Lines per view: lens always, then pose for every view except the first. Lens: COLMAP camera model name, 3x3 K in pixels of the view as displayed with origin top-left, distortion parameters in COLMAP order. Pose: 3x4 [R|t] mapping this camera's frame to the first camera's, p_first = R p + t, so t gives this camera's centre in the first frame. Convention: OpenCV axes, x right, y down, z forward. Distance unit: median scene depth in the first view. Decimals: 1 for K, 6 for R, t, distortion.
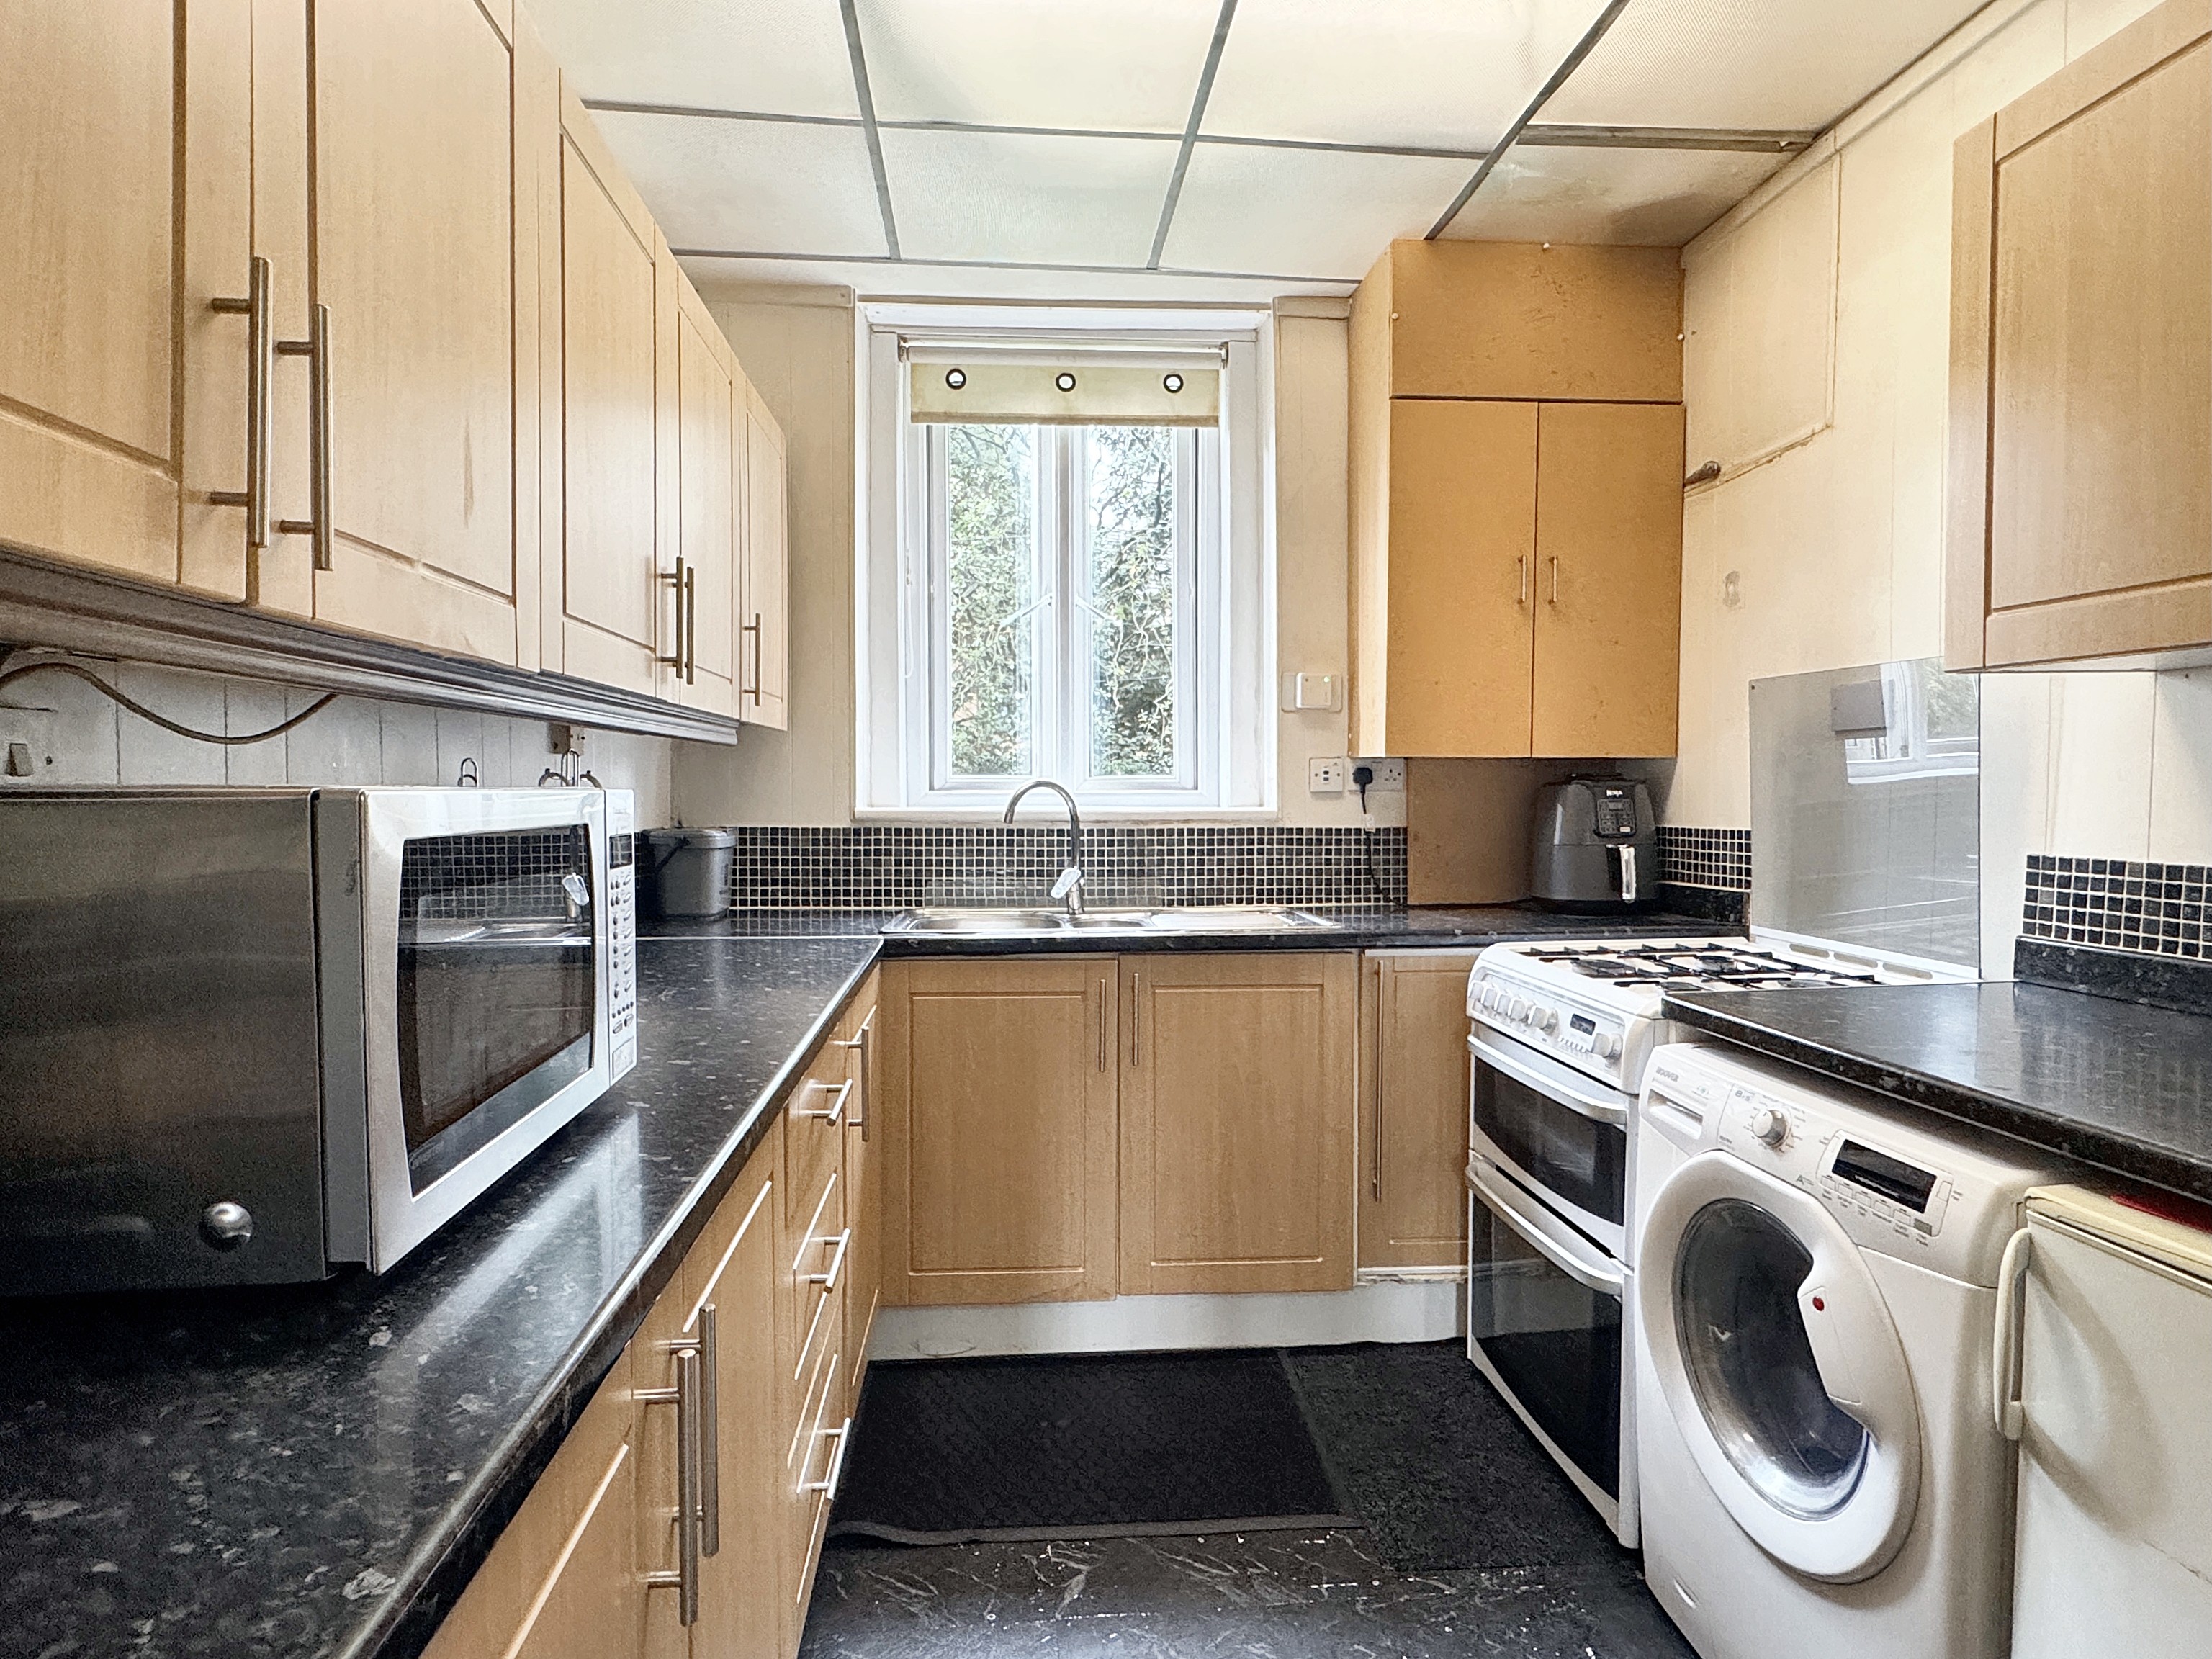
lens RADIAL K [[1123.7, 0, 1106.0], [0, 1123.7, 829.5], [0, 0, 1]] dist [-0.000298, -0.000117]
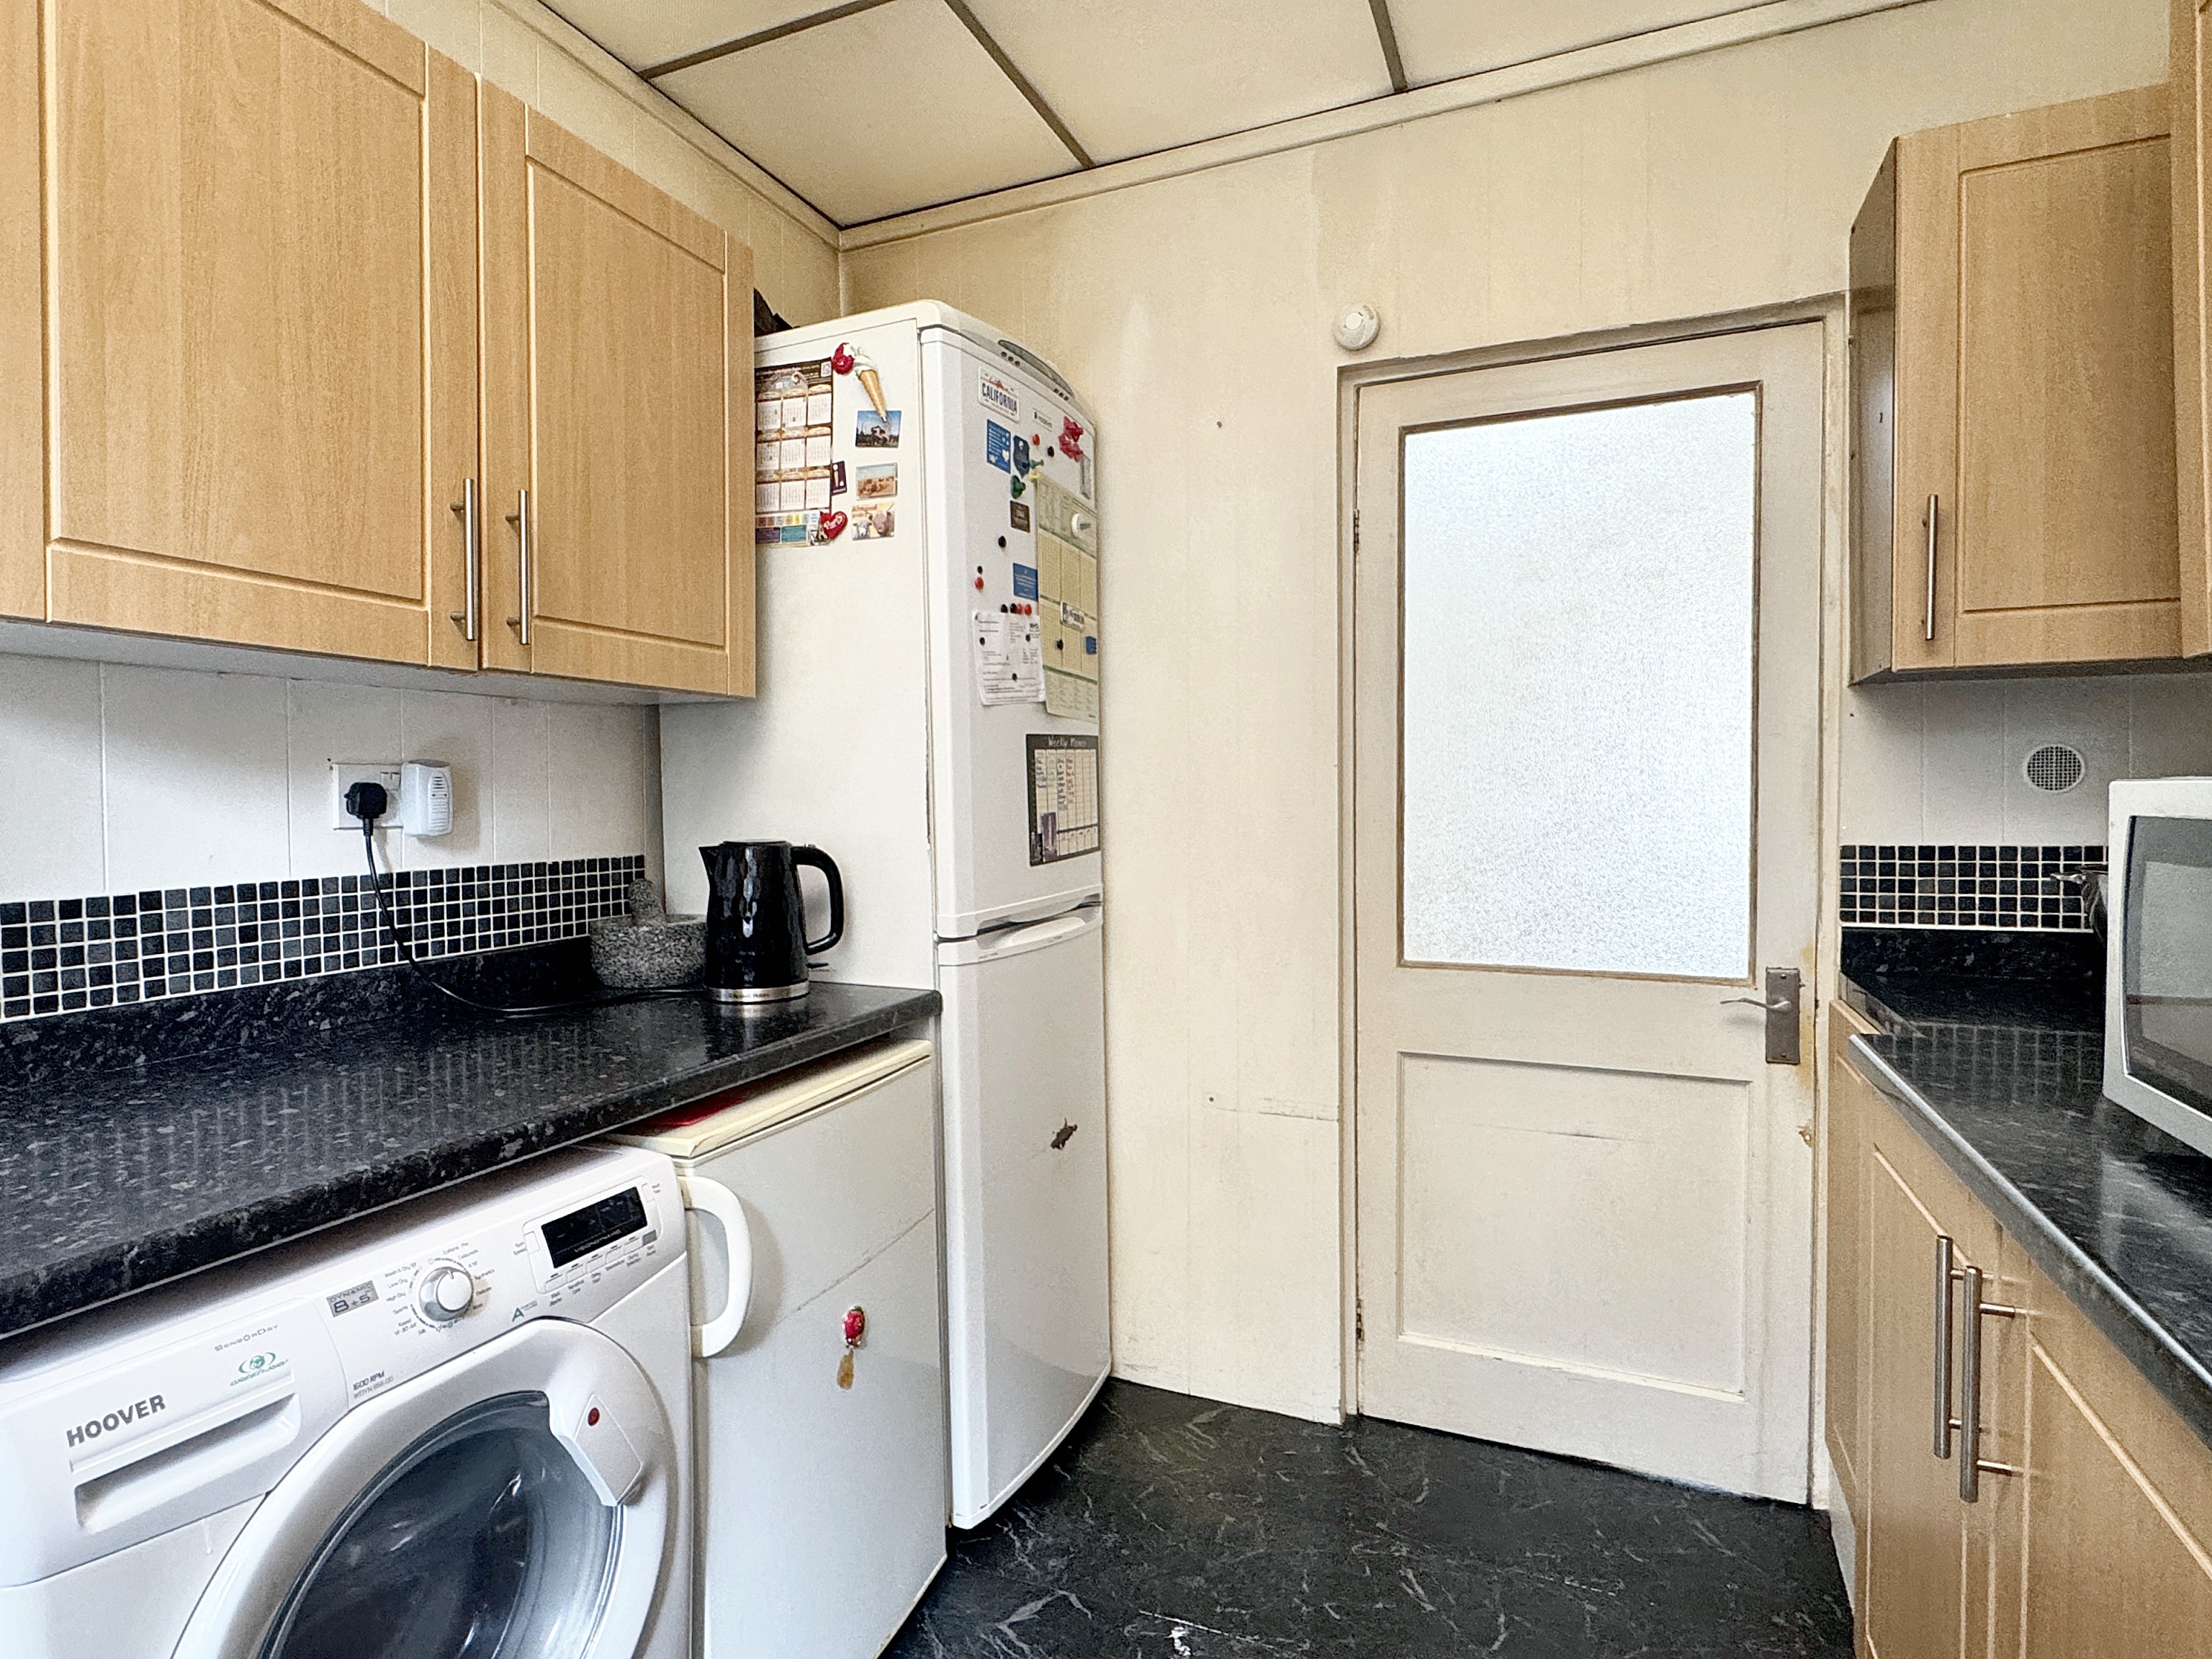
lens RADIAL K [[1123.7, 0, 1106.0], [0, 1123.7, 829.5], [0, 0, 1]] dist [-0.000298, -0.000117]
pose [[-0.873304, -0.011372, 0.487042, -0.100896], [0.030762, 0.996445, 0.078426, -0.066172], [-0.486203, 0.083472, -0.869850, 1.521379]]
